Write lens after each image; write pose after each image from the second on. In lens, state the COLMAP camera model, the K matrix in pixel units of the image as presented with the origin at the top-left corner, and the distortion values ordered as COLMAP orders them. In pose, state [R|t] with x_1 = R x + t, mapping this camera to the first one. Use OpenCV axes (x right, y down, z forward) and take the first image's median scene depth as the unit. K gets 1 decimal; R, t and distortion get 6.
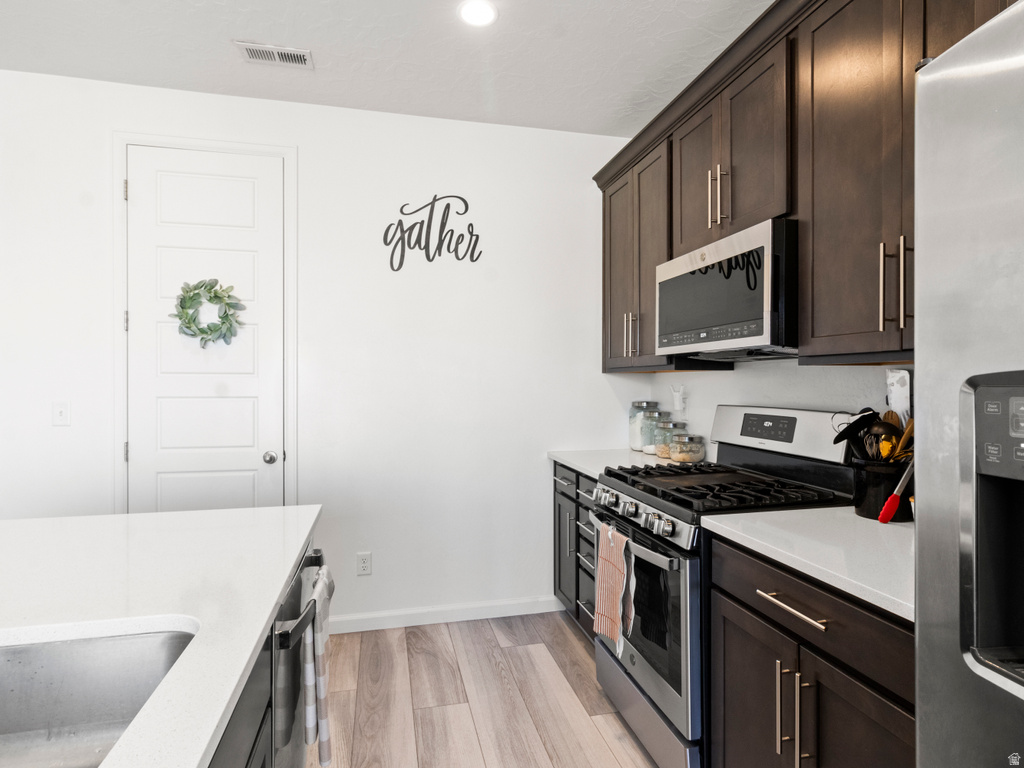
lens RADIAL K [[552.2, 0, 512.0], [0, 552.2, 384.0], [0, 0, 1]] dist [-0.009959, 0.001987]
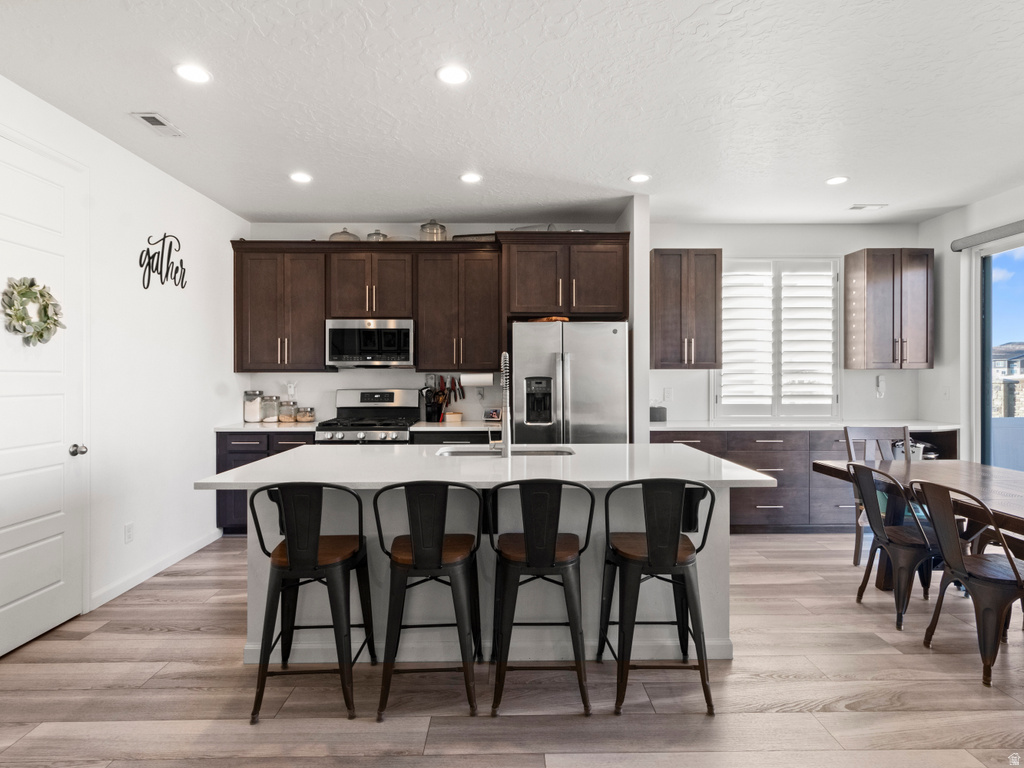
lens RADIAL K [[535.0, 0, 516.8], [0, 535.0, 380.4], [0, 0, 1]] dist [-0.000496, 0.001290]
pose [[0.223995, -0.007939, 0.974558, -1.184567], [0.004442, 0.999965, 0.007125, -0.005840], [-0.974580, 0.002733, 0.224023, -0.073725]]
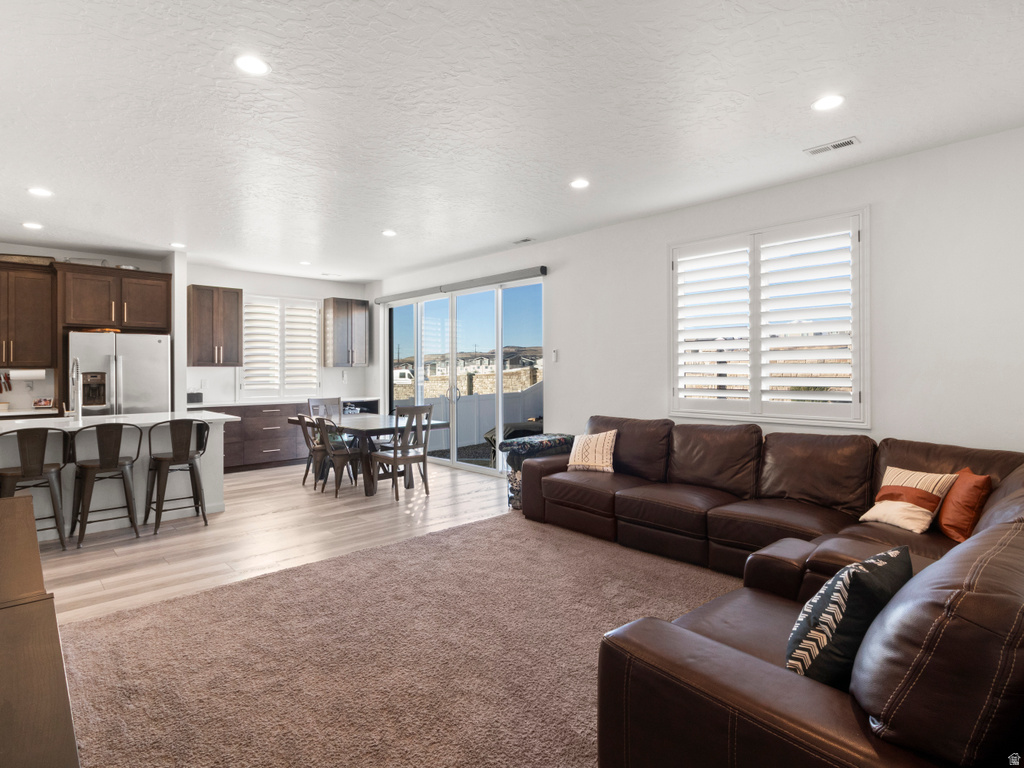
lens RADIAL K [[528.9, 0, 510.3], [0, 528.9, 369.9], [0, 0, 1]] dist [0.001055, 0.001159]
pose [[-0.498586, 0.001249, 0.866839, -2.215198], [0.005059, 0.999986, 0.001470, -0.008106], [-0.866826, 0.005118, -0.498585, -0.165486]]
